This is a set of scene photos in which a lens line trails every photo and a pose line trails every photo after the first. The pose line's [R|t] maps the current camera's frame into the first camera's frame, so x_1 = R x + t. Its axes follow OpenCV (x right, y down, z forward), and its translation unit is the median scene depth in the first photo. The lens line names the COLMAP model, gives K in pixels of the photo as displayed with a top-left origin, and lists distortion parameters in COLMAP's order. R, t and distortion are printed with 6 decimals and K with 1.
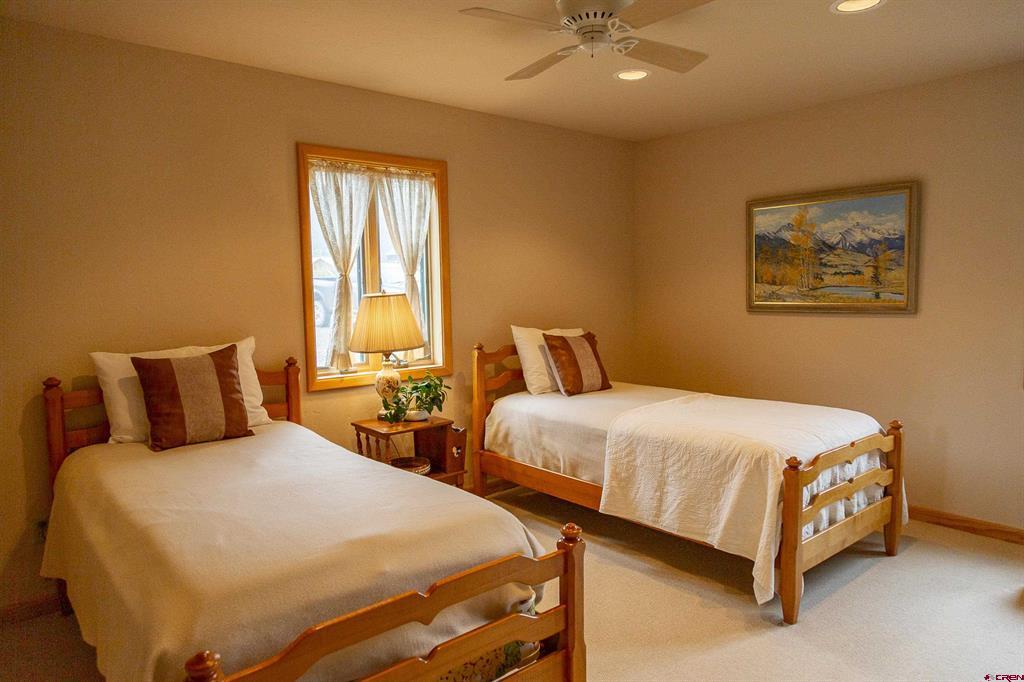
lens RADIAL K [[656.4, 0, 512.0], [0, 656.4, 341.0], [0, 0, 1]] dist [-0.001504, -0.000830]
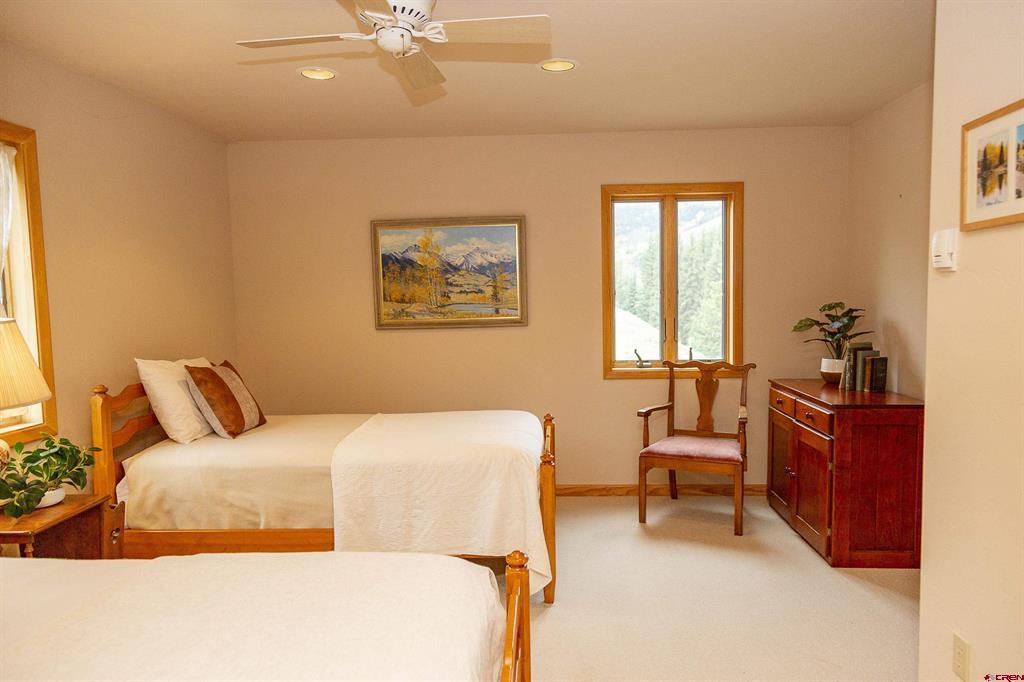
lens RADIAL K [[674.4, 0, 520.5], [0, 674.4, 344.8], [0, 0, 1]] dist [0.004574, 0.006085]
pose [[0.692753, -0.052207, 0.719282, -0.264271], [0.072907, 0.997336, 0.002171, -0.008880], [-0.717480, 0.050936, 0.694714, 0.137175]]
